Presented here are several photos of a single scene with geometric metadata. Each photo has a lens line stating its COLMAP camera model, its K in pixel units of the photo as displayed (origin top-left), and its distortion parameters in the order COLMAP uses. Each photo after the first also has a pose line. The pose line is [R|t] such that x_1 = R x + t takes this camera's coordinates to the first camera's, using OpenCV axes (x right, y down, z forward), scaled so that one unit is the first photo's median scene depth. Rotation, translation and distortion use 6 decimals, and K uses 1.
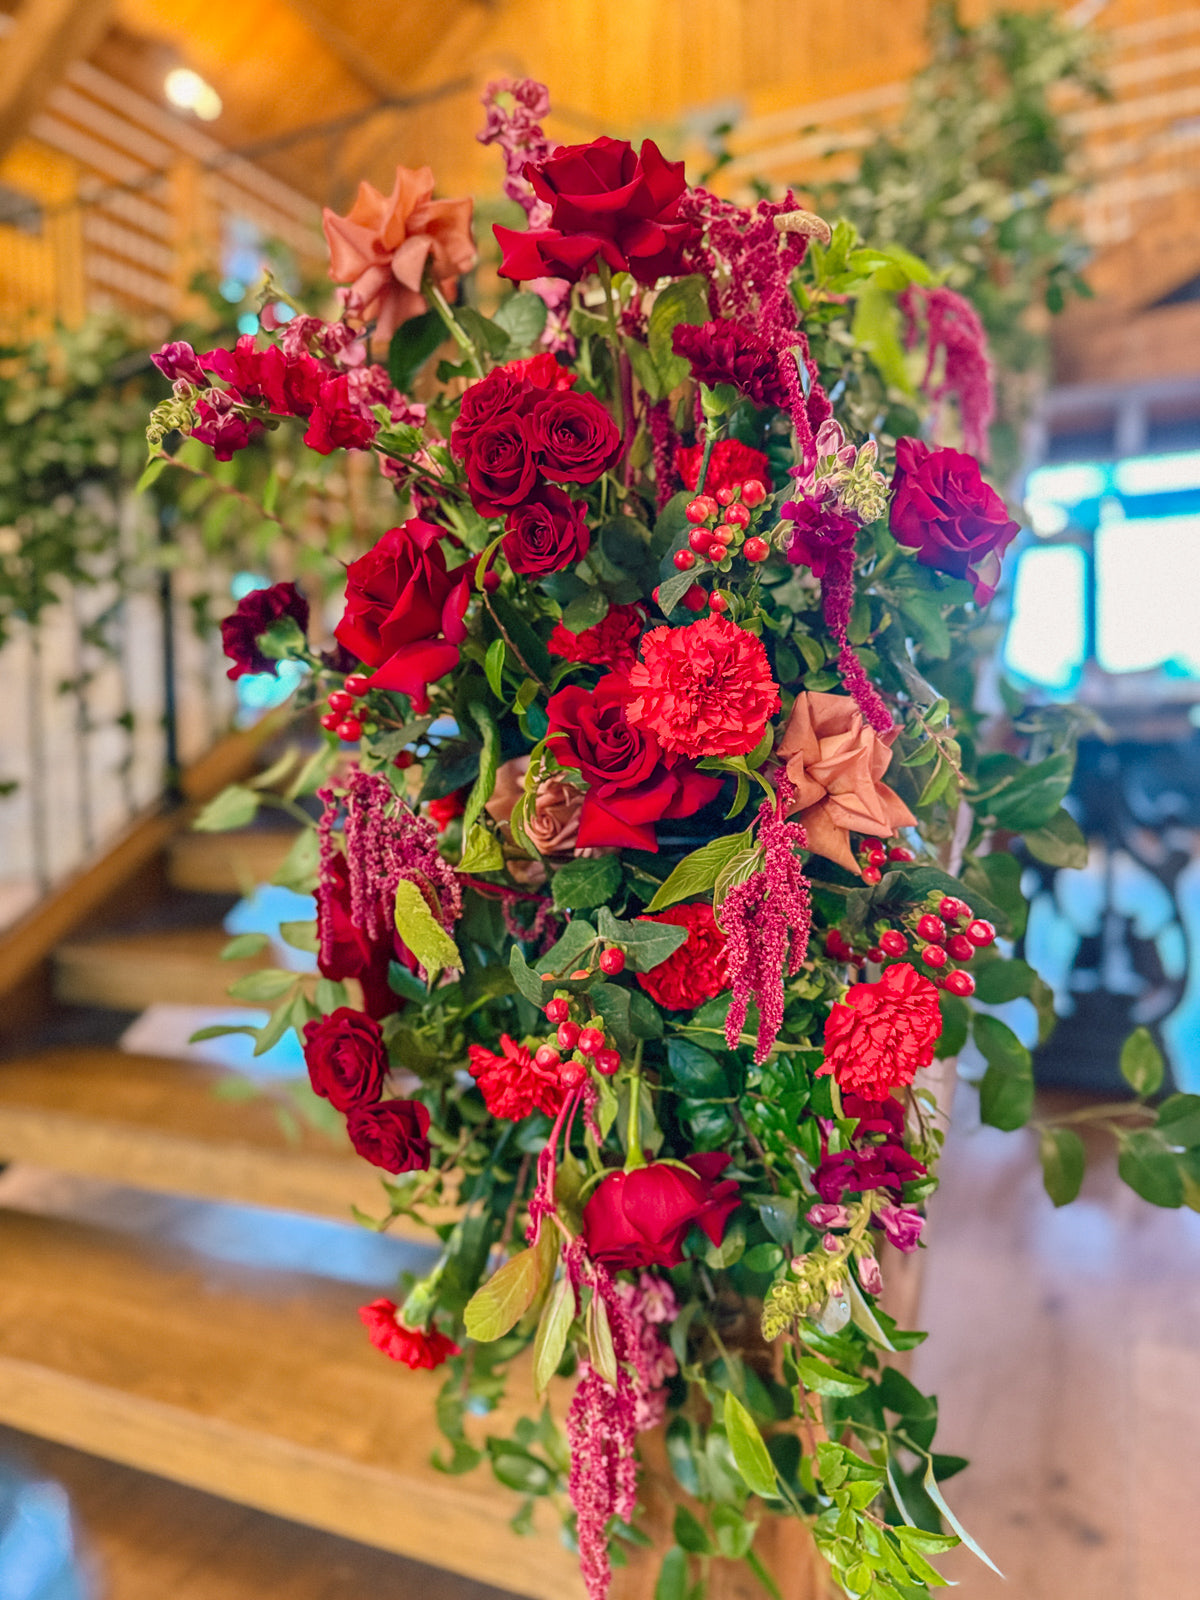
lens RADIAL K [[1143.3, 0, 597.7], [0, 1143.3, 799.6], [0, 0, 1]] dist [0.039597, -0.007072]
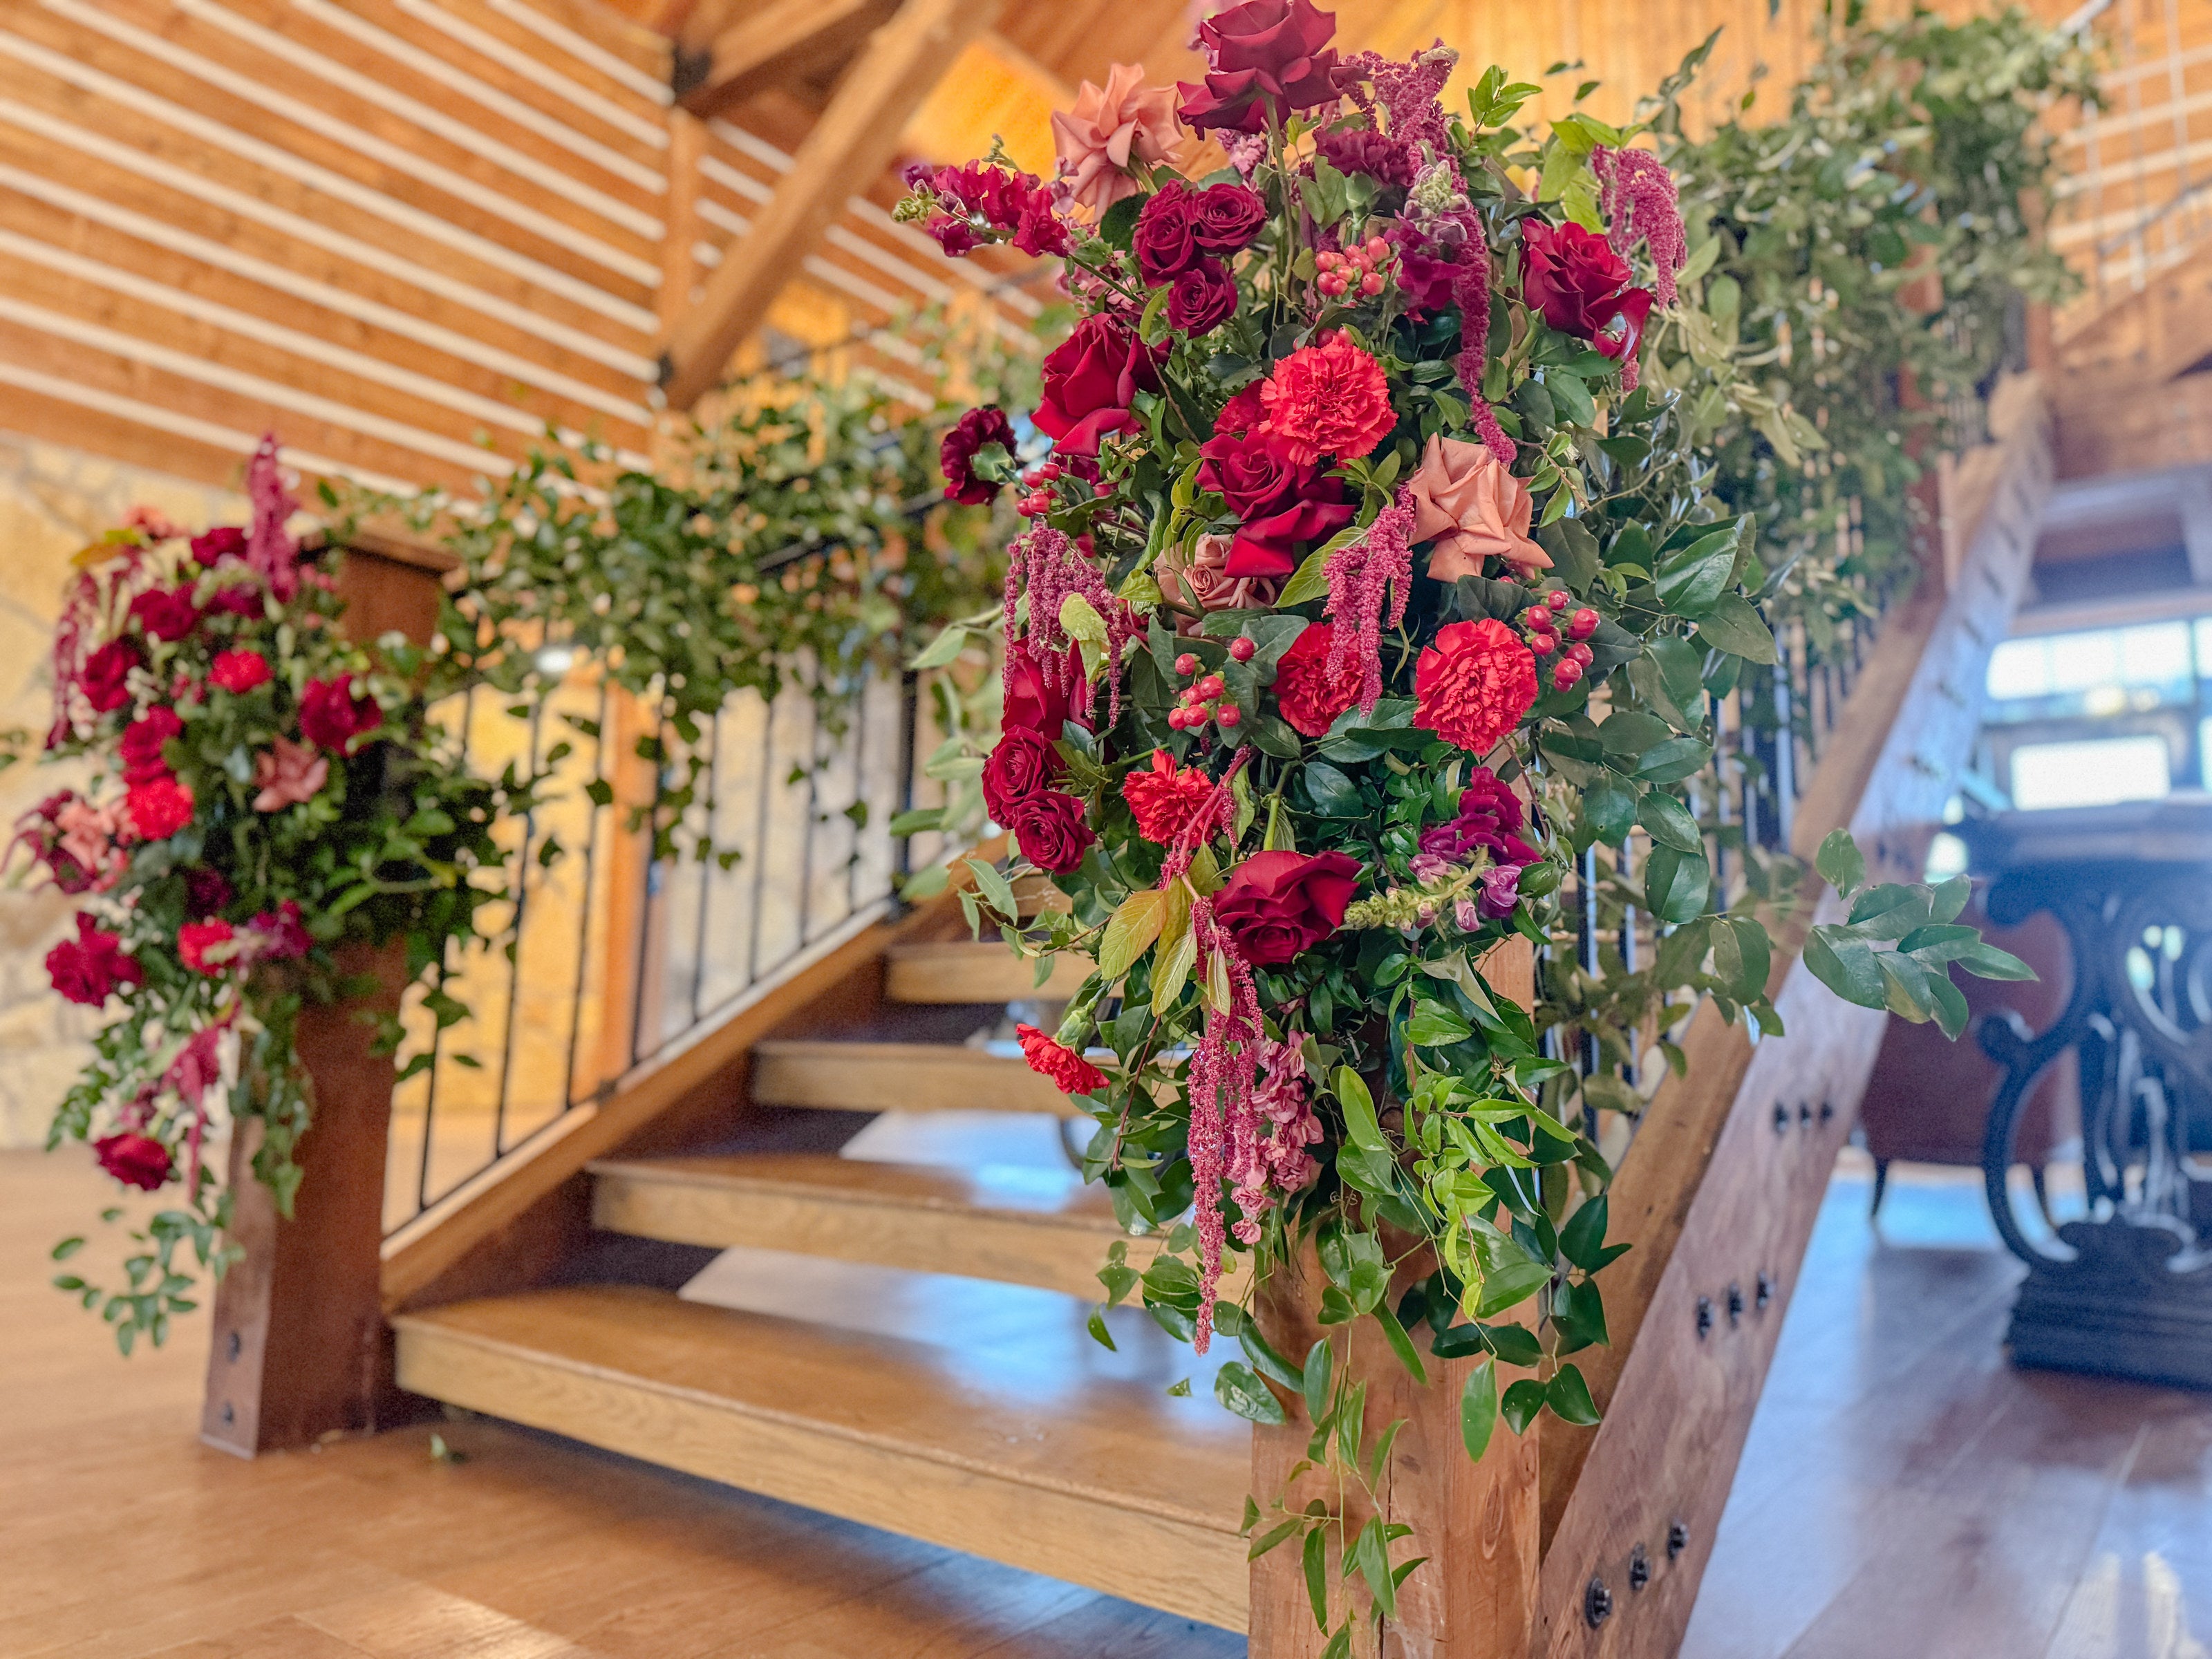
lens RADIAL K [[1580.6, 0, 1113.7], [0, 1580.6, 824.6], [0, 0, 1]] dist [0.039597, -0.007072]
pose [[0.973640, 0.012871, -0.227727, 0.209298], [-0.056211, 0.981153, -0.184875, 0.516746], [0.221056, 0.192803, 0.956013, -0.409941]]
